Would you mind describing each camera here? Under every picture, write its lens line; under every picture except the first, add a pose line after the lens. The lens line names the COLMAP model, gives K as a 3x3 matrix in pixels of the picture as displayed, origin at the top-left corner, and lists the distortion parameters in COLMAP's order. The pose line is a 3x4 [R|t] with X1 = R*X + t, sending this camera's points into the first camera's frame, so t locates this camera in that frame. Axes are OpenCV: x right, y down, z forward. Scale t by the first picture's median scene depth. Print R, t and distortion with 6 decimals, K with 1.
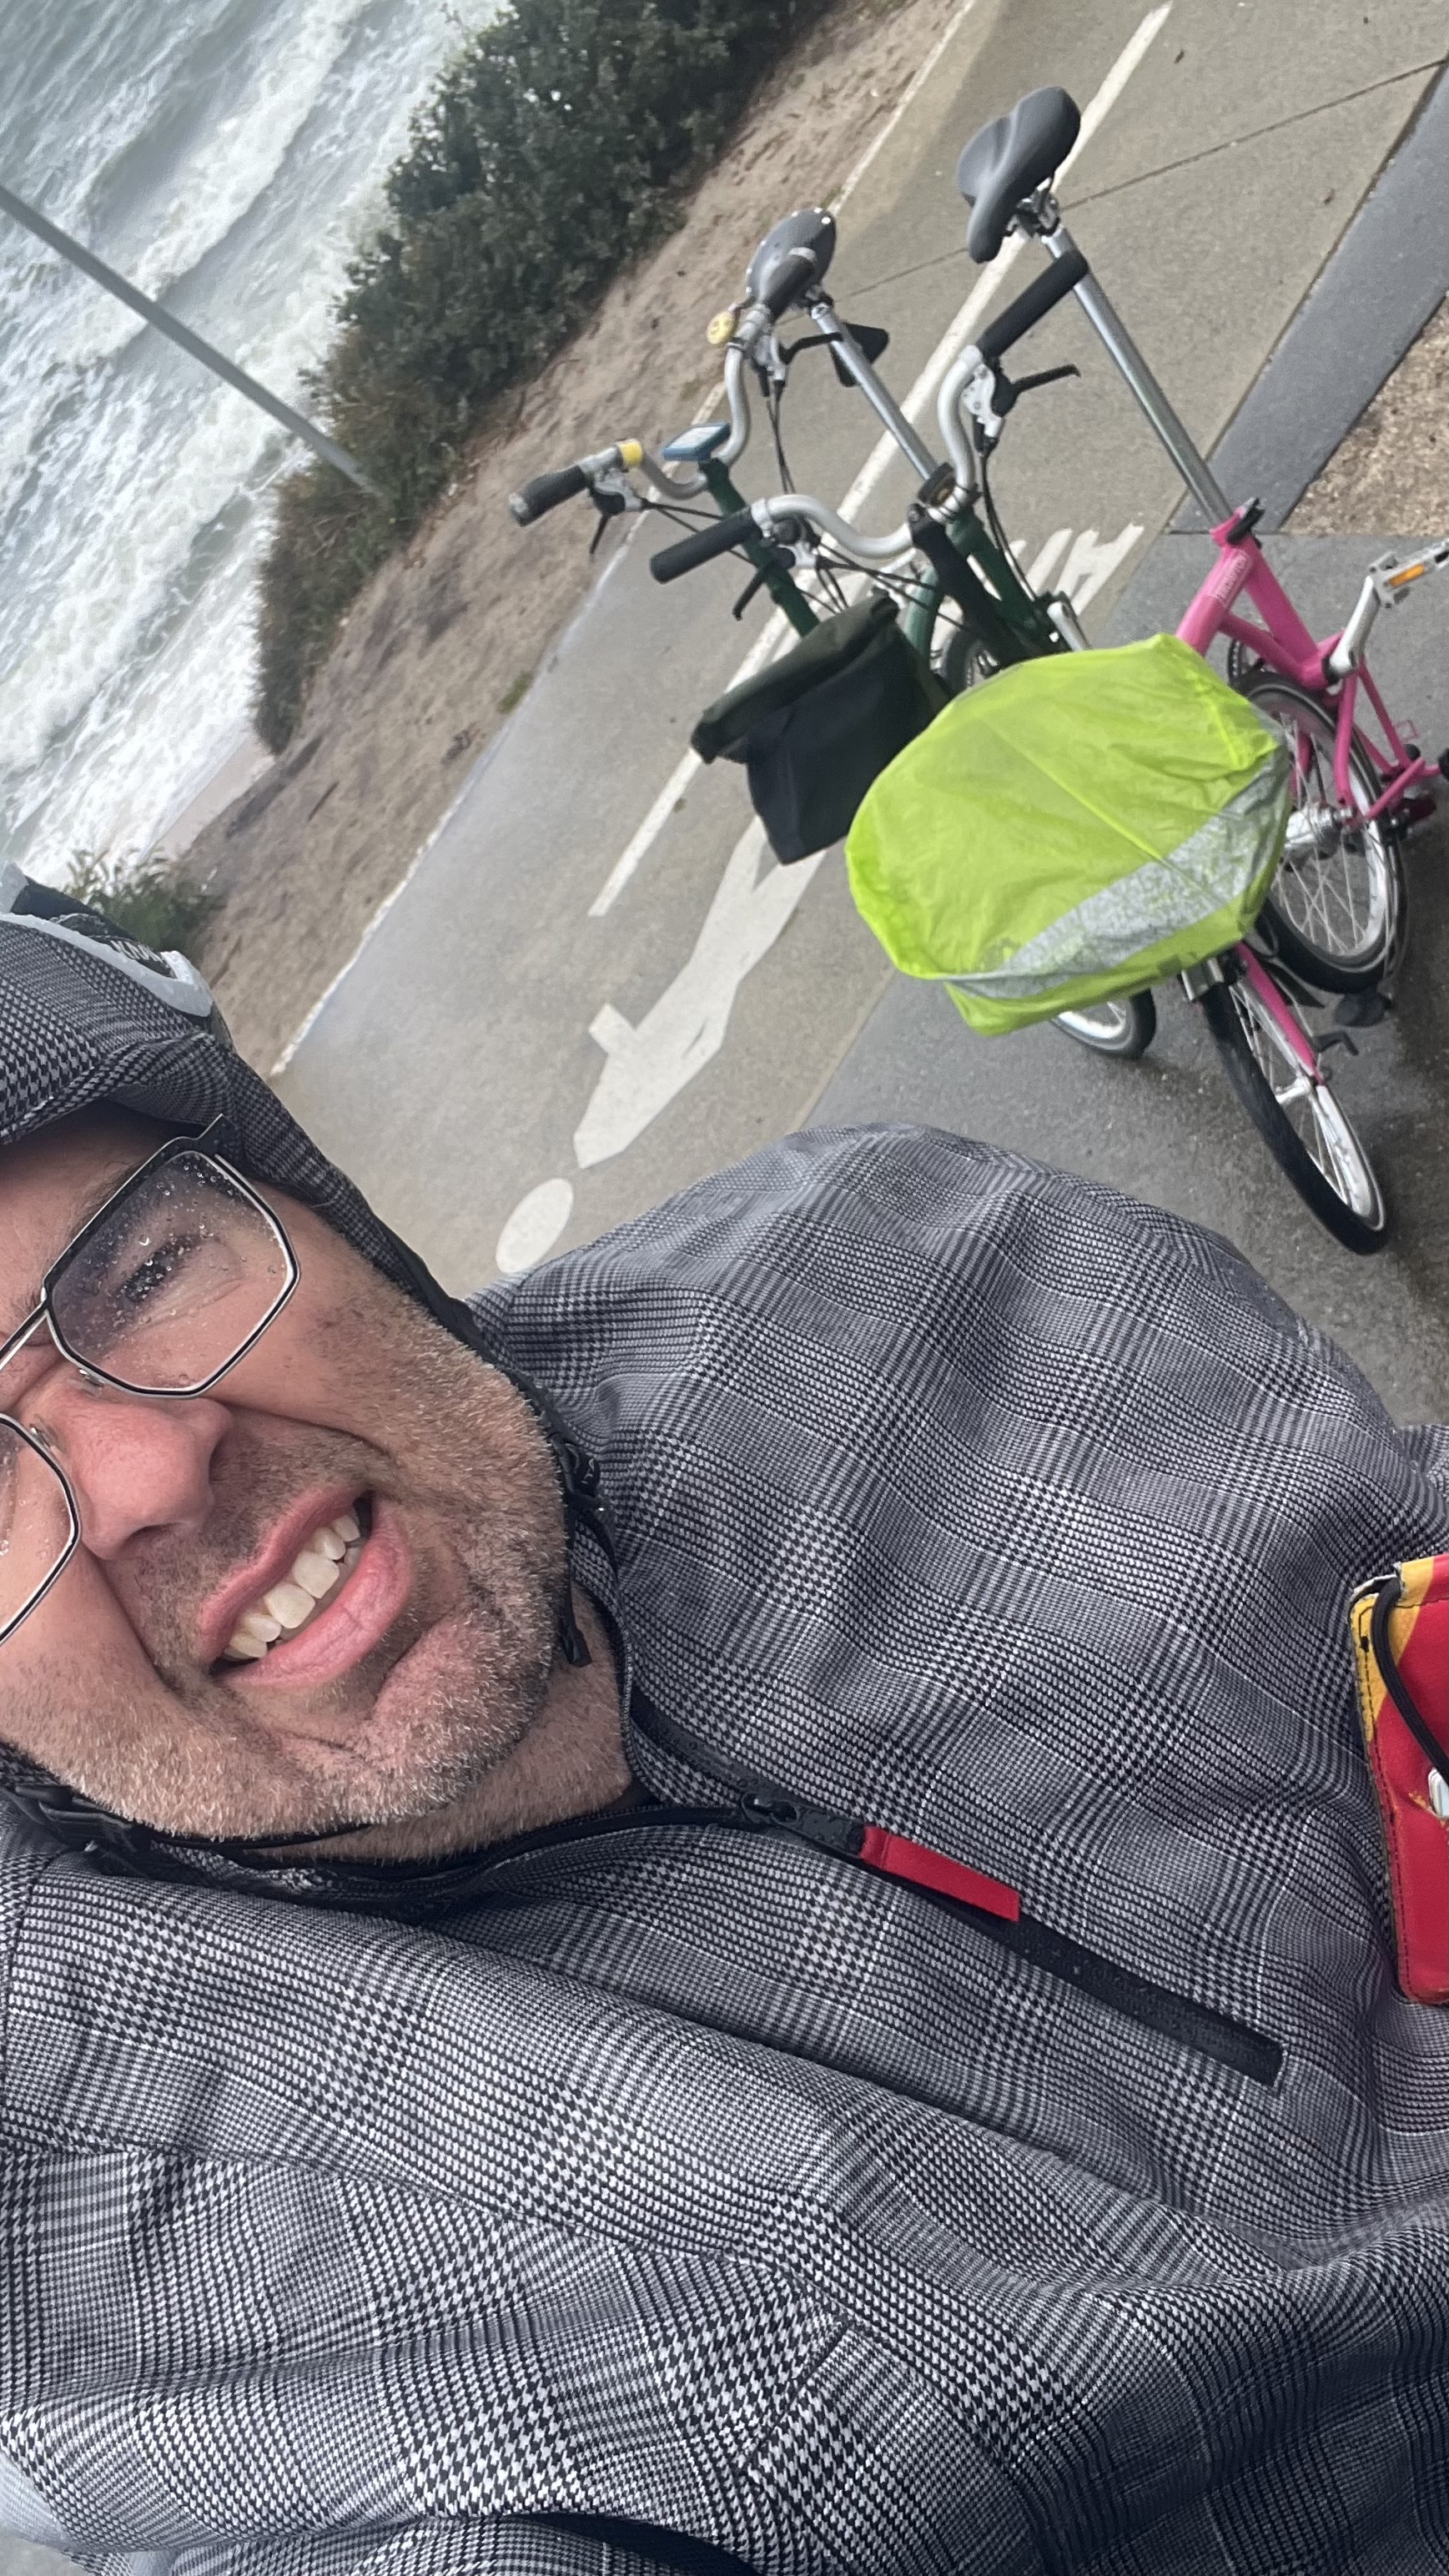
lens RADIAL K [[2304.4, 0, 723.2], [0, 2304.4, 1288.6], [0, 0, 1]] dist [0.008146, 0.010506]
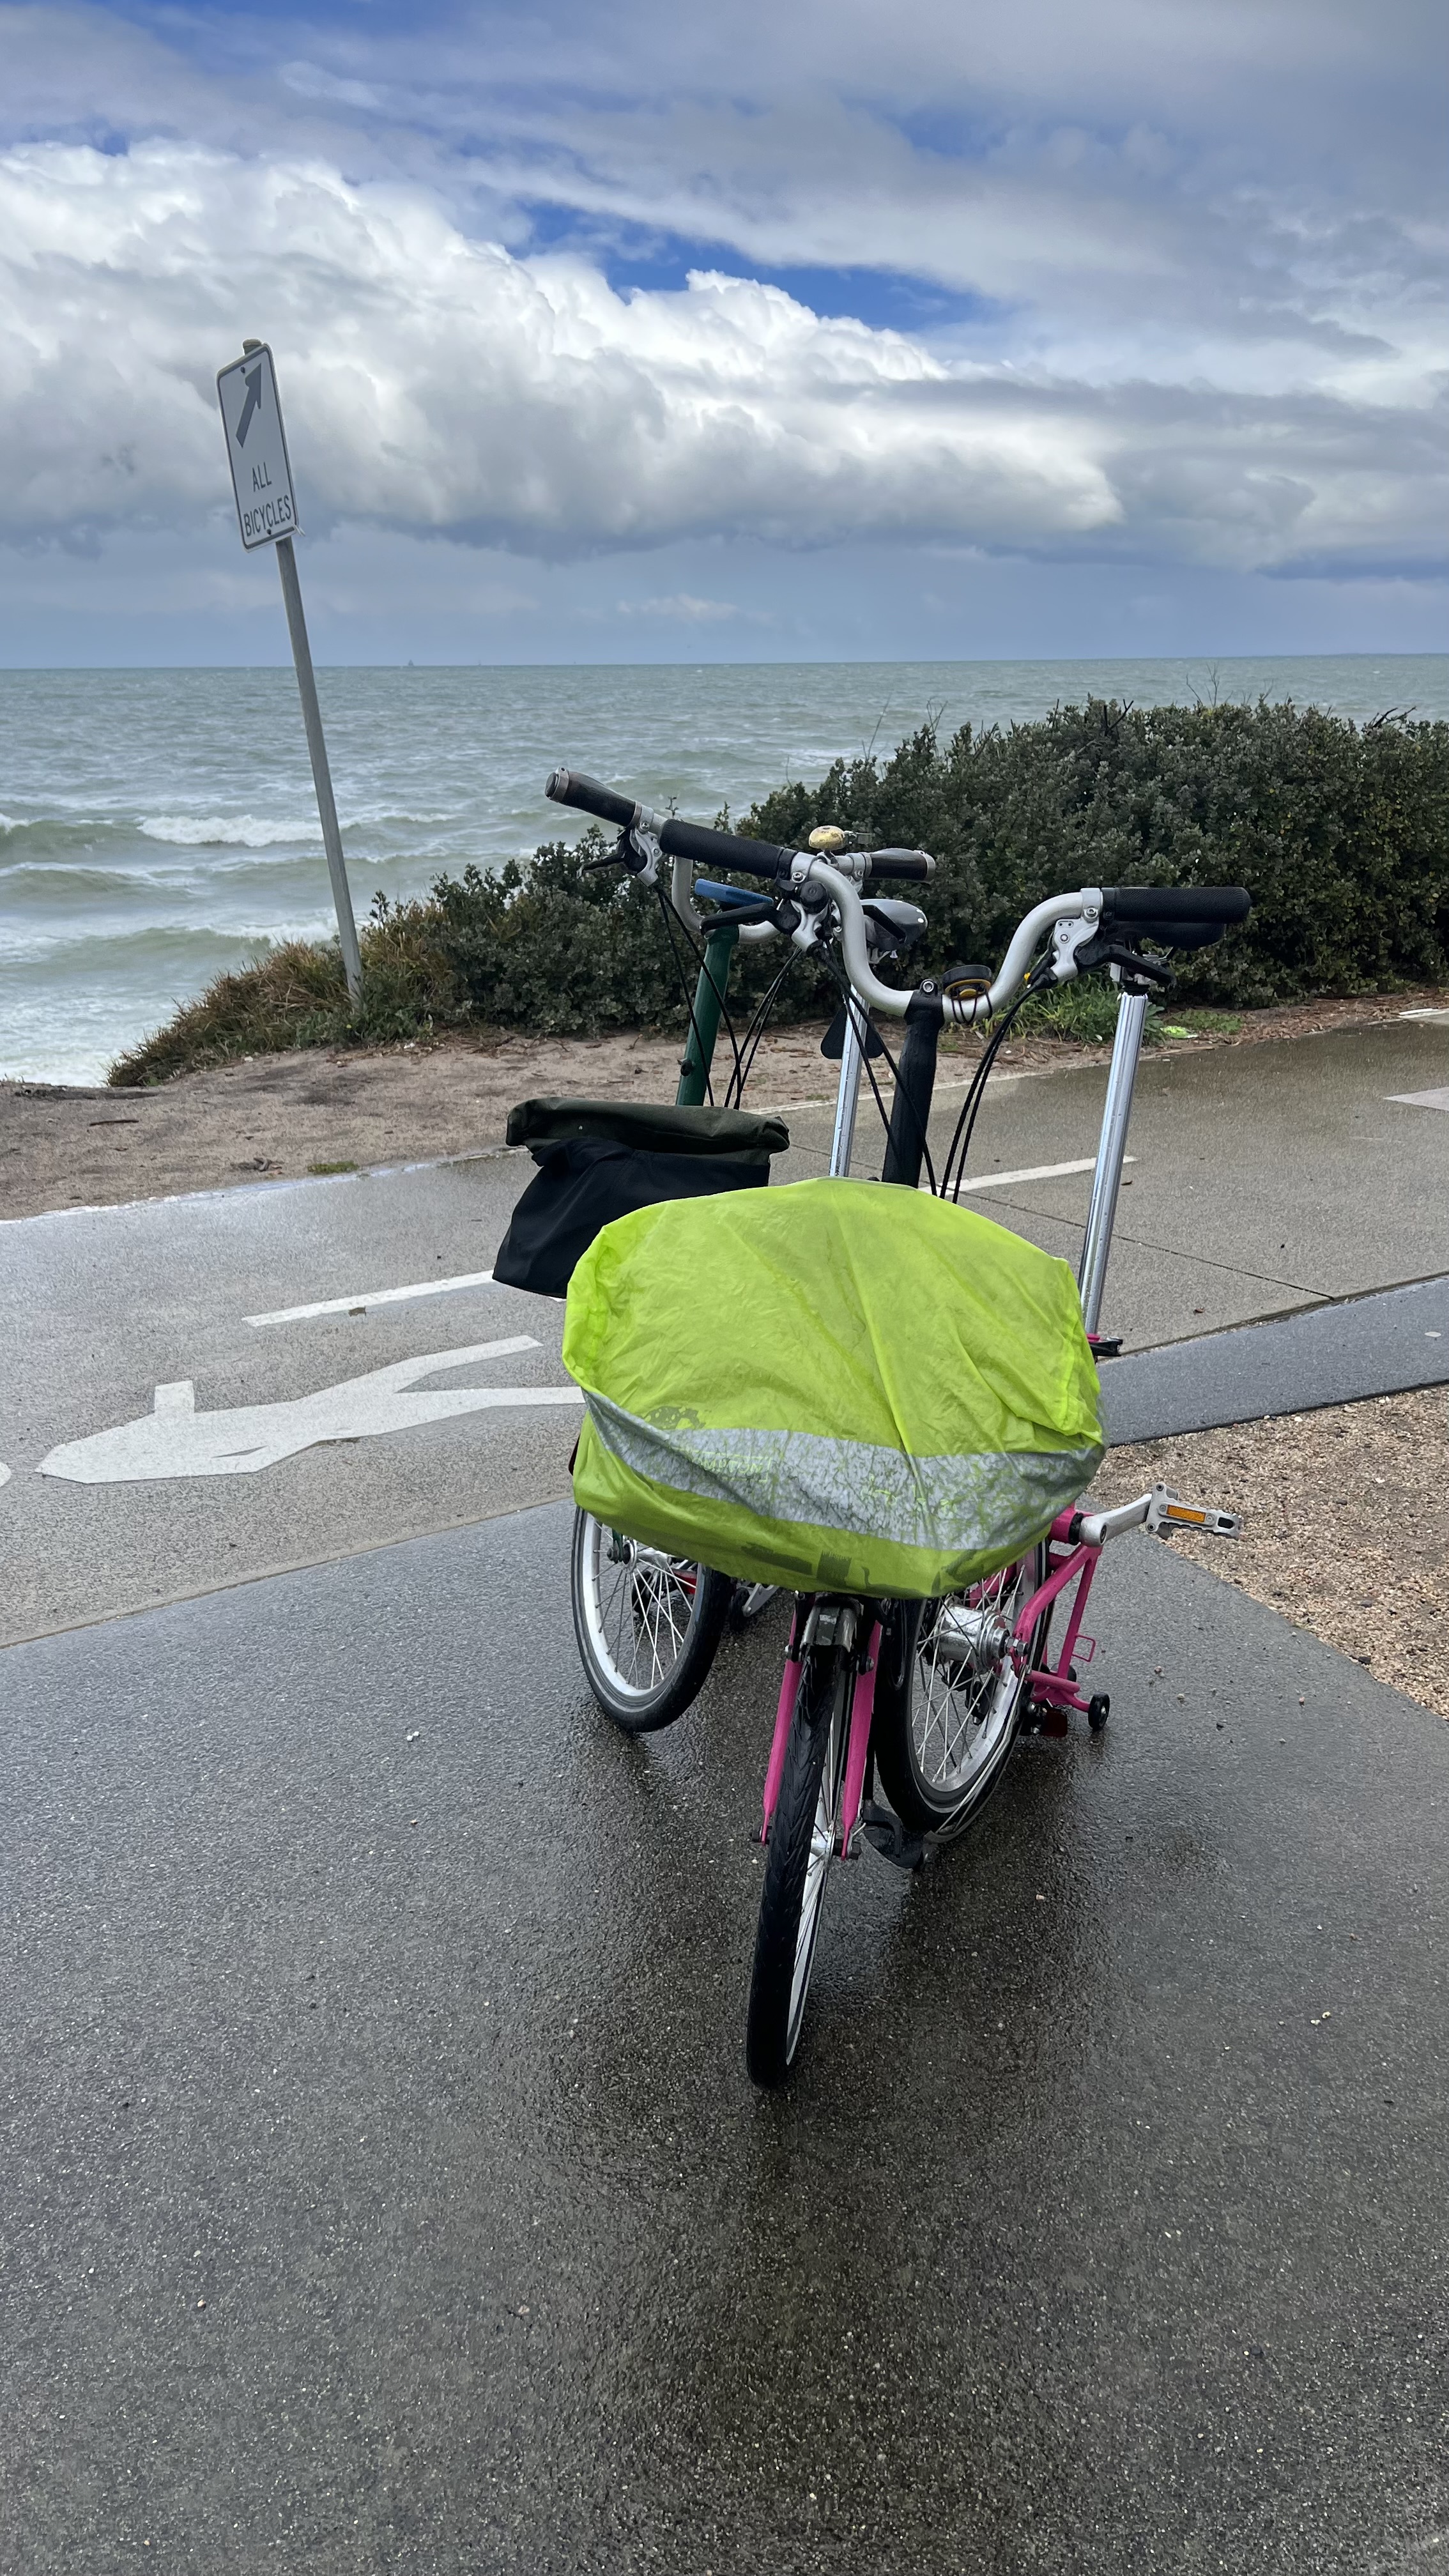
lens RADIAL K [[1875.6, 0, 728.0], [0, 1875.6, 1288.0], [0, 0, 1]] dist [0.067345, 0.000044]
pose [[0.718419, 0.693673, 0.051880, 0.039652], [-0.606326, 0.661019, -0.442068, 0.056983], [-0.340944, 0.286133, 0.895480, 0.237905]]
